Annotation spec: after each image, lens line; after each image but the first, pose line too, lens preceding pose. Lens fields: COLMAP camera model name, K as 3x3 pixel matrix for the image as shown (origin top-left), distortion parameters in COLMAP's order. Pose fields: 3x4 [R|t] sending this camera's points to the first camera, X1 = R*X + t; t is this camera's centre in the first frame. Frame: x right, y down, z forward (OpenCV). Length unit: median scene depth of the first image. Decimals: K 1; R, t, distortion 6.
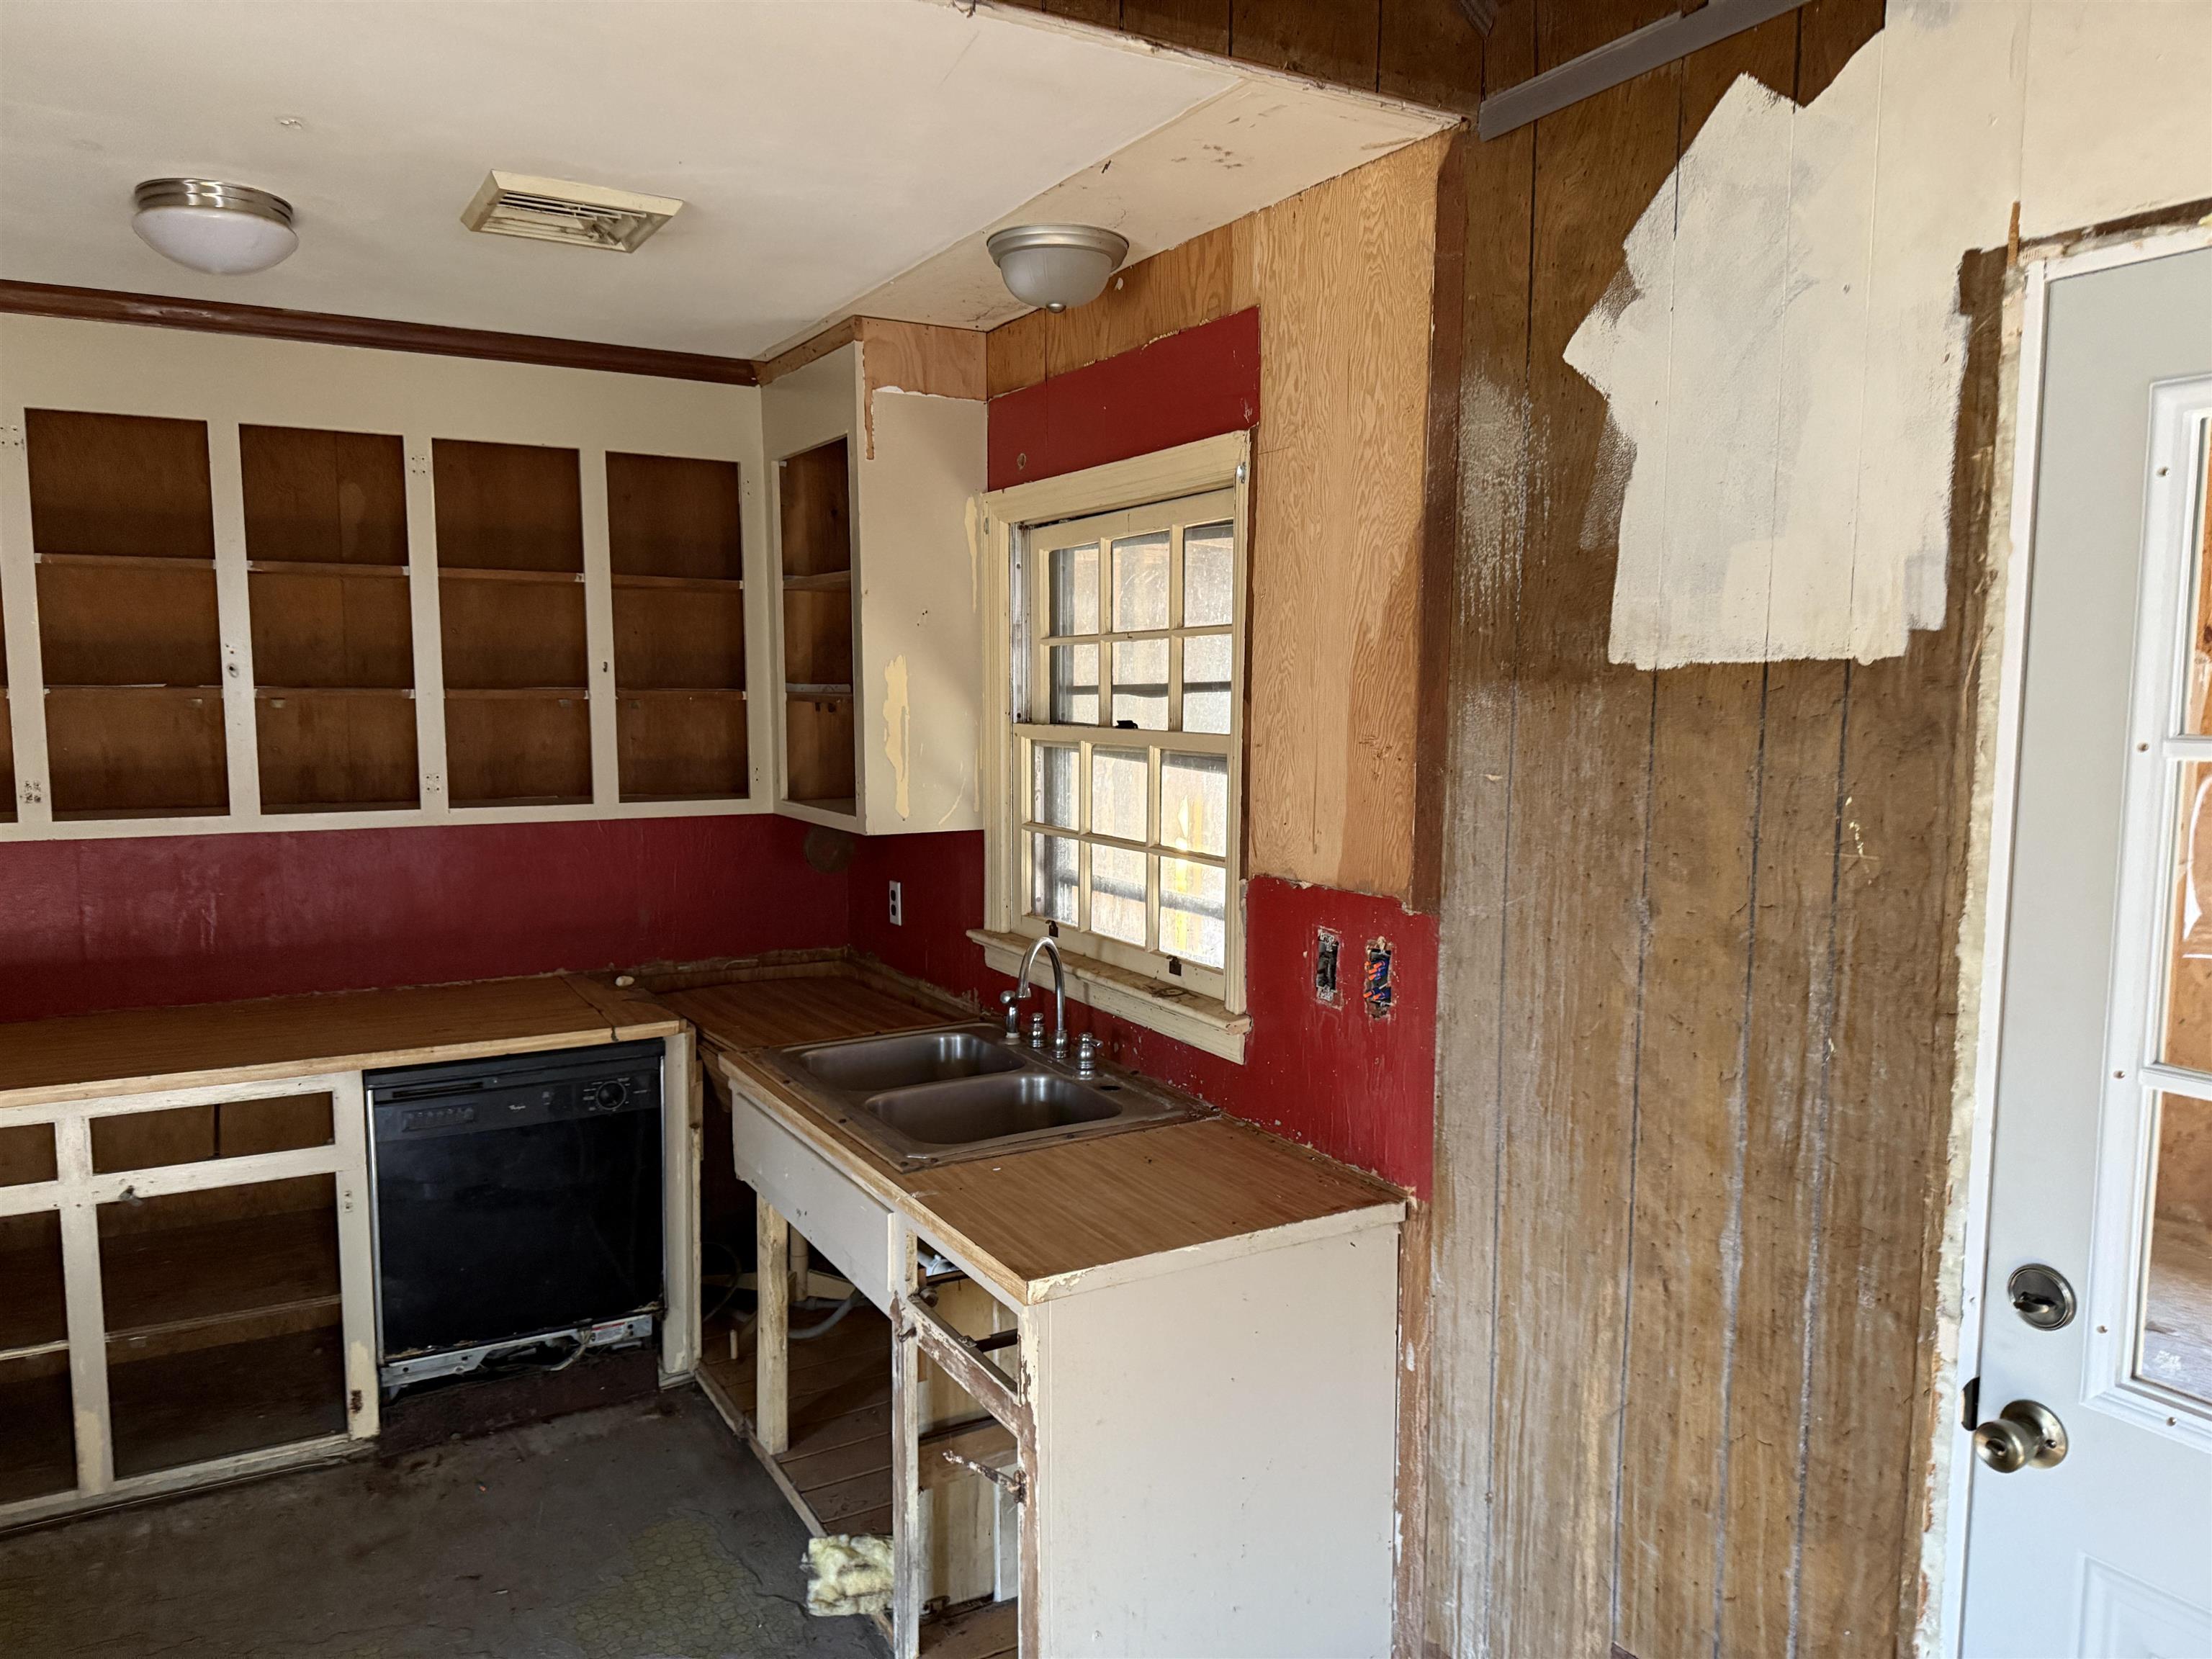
lens RADIAL K [[1537.1, 0, 1076.9], [0, 1537.1, 847.5], [0, 0, 1]] dist [0.066415, -0.079058]
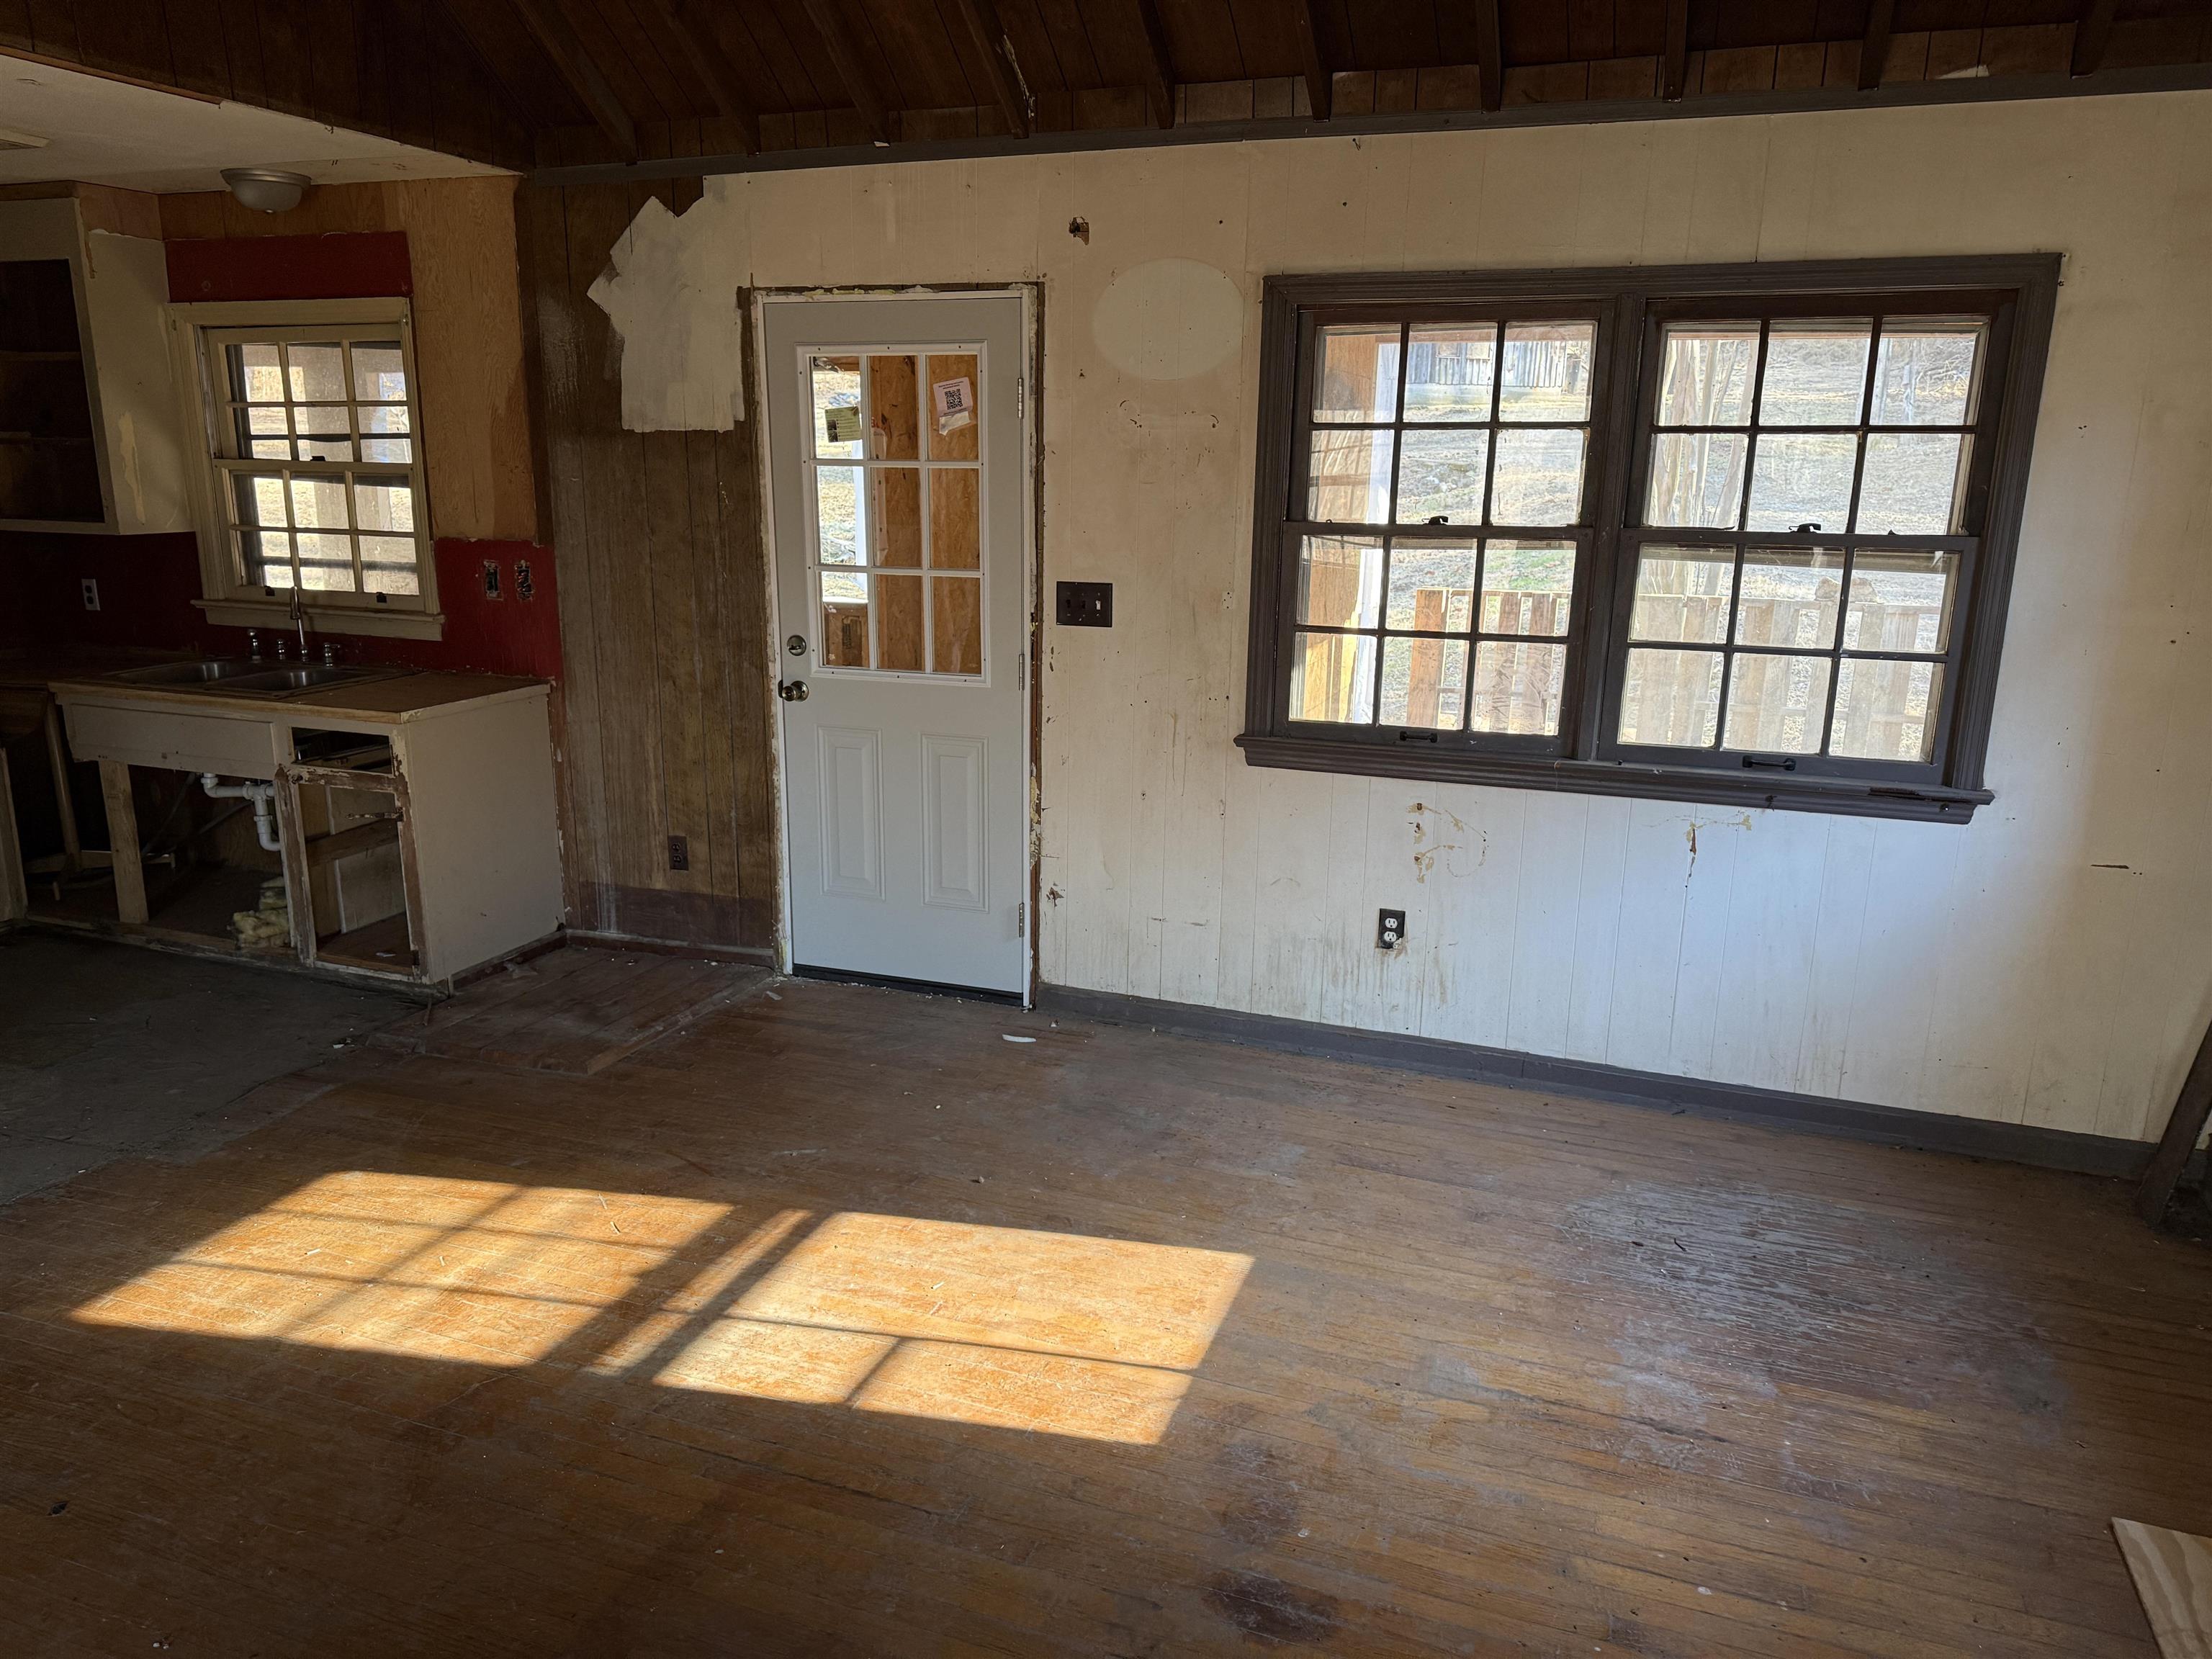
lens RADIAL K [[1537.1, 0, 1103.3], [0, 1537.1, 832.9], [0, 0, 1]] dist [0.066415, -0.079058]
pose [[0.752249, -0.153724, 0.640696, -0.529400], [0.062816, 0.984705, 0.162510, 0.111259], [-0.655878, -0.082002, 0.750400, -0.971897]]
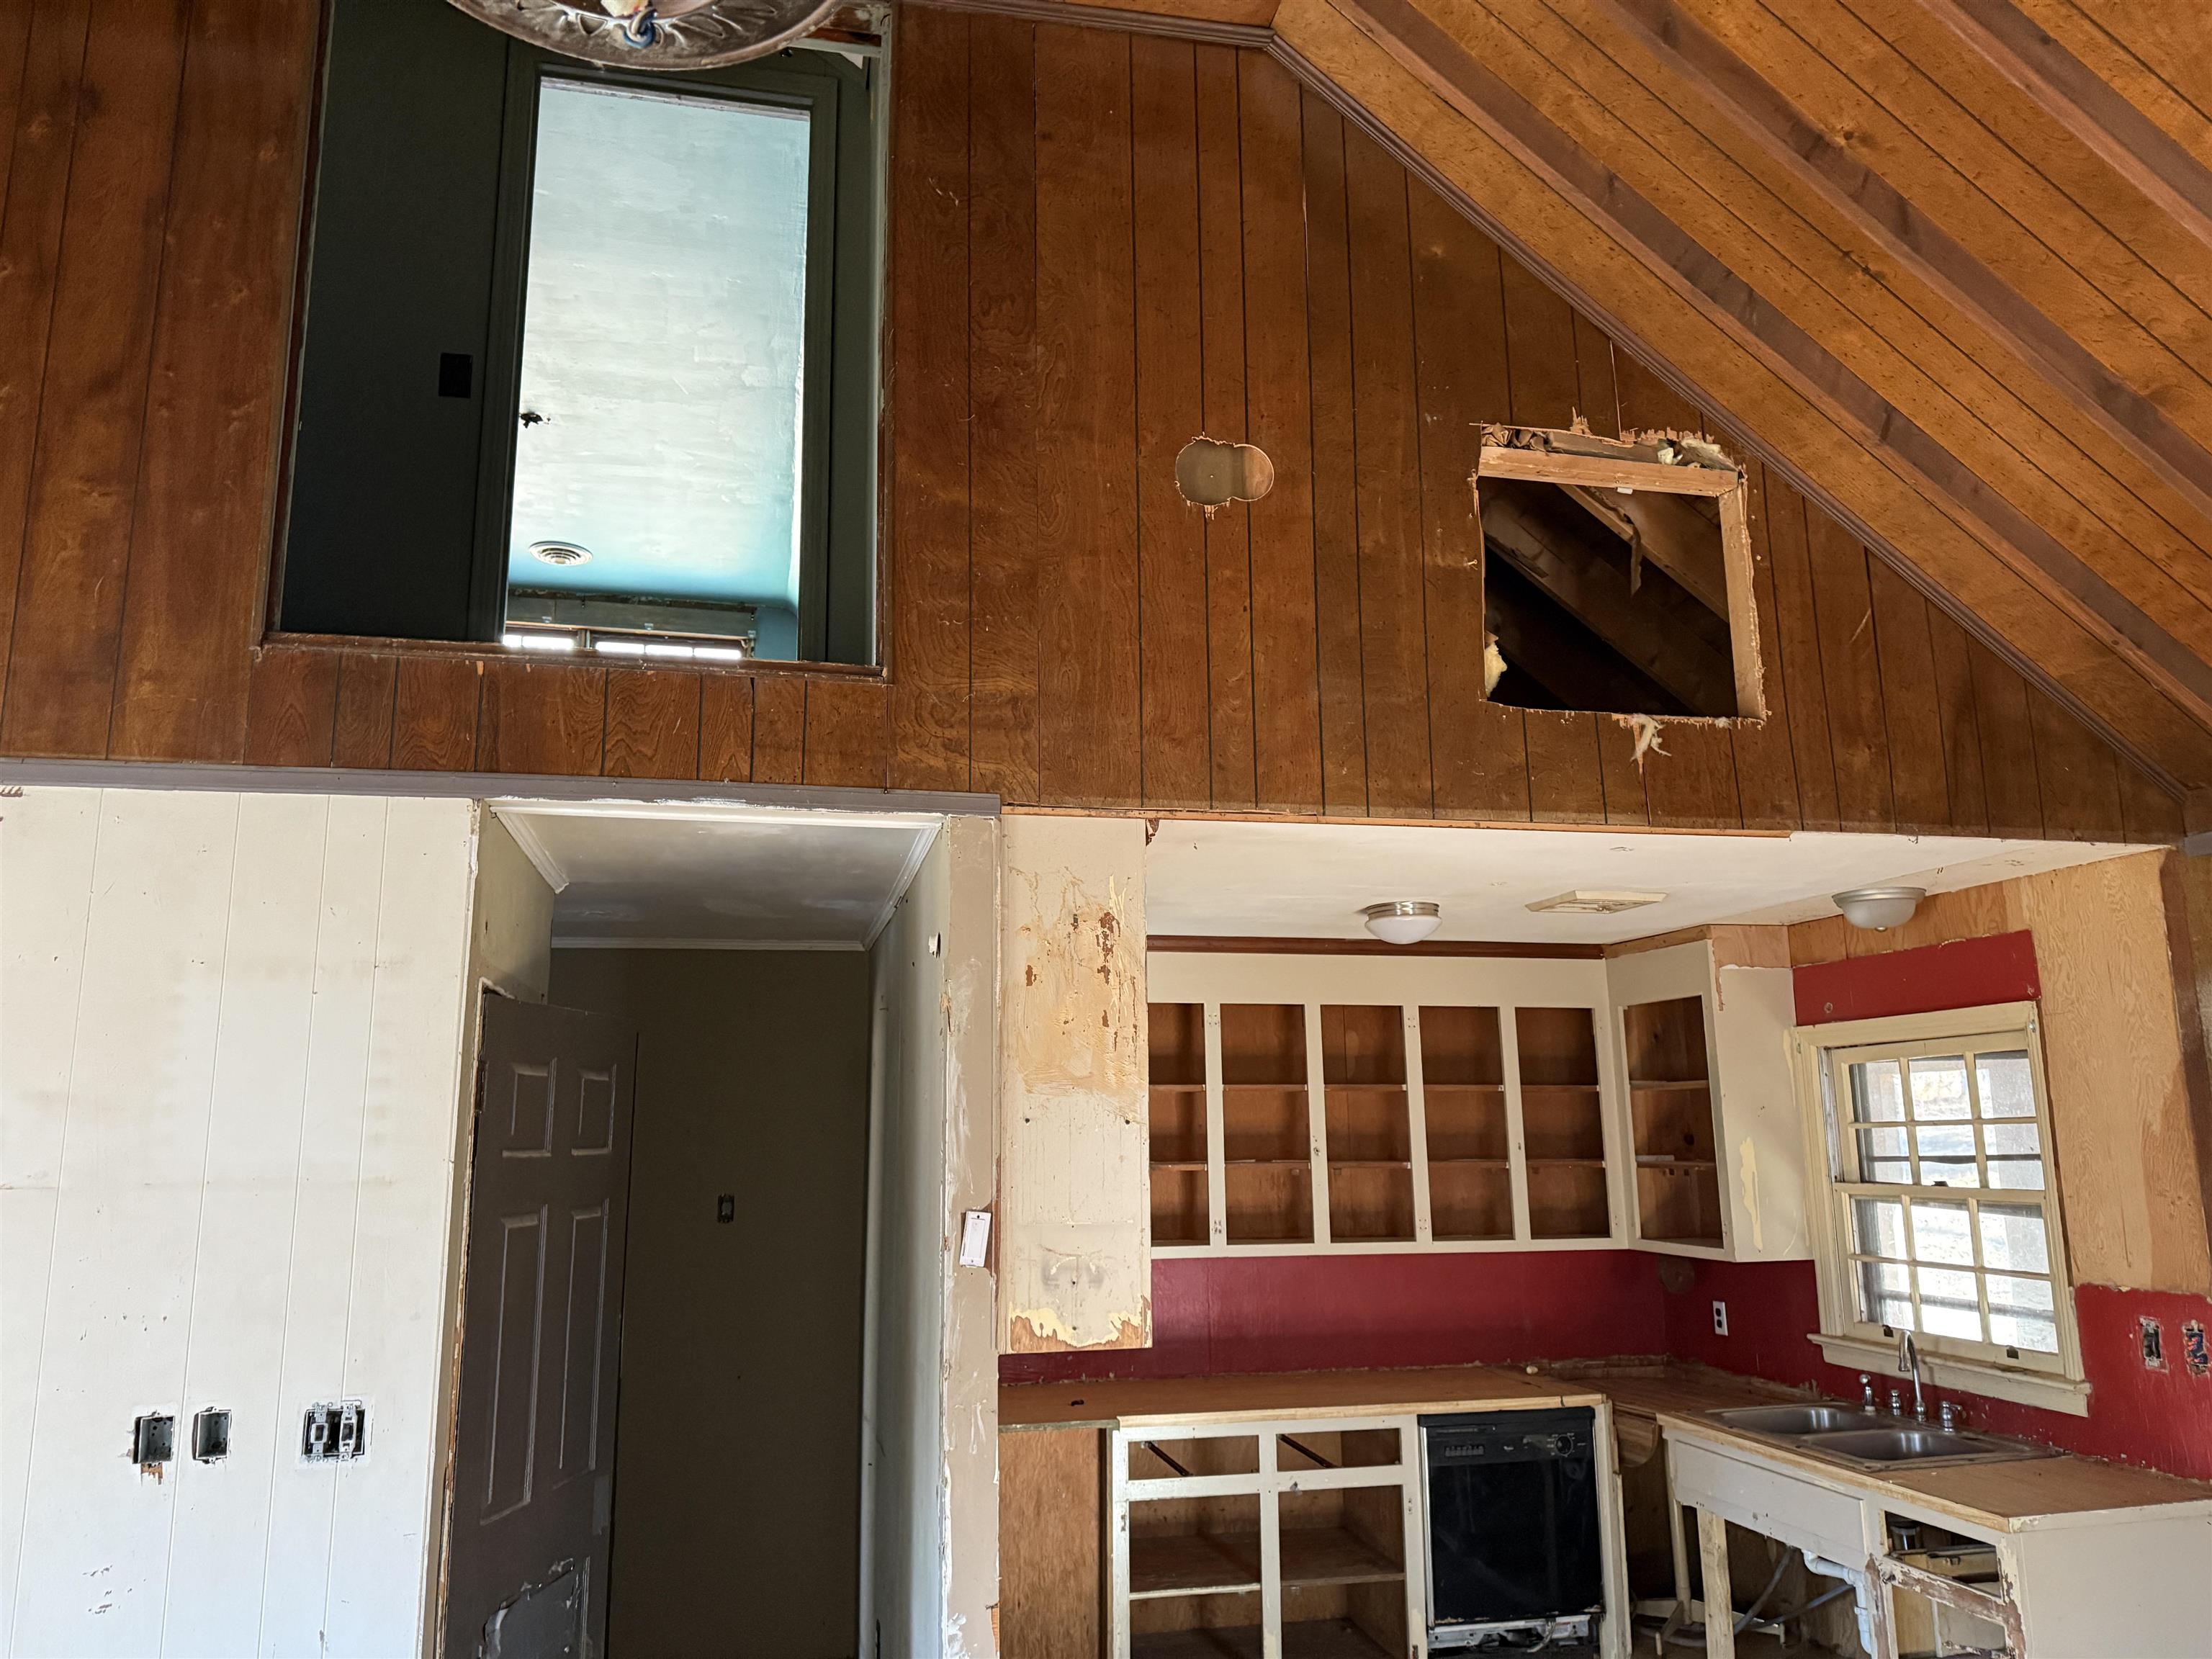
lens RADIAL K [[1537.1, 0, 1094.8], [0, 1537.1, 849.8], [0, 0, 1]] dist [0.066415, -0.079058]
pose [[0.958253, -0.068606, -0.277568, -0.346403], [-0.013704, 0.958650, -0.284258, 0.055102], [0.285592, 0.276195, 0.917689, -0.784351]]
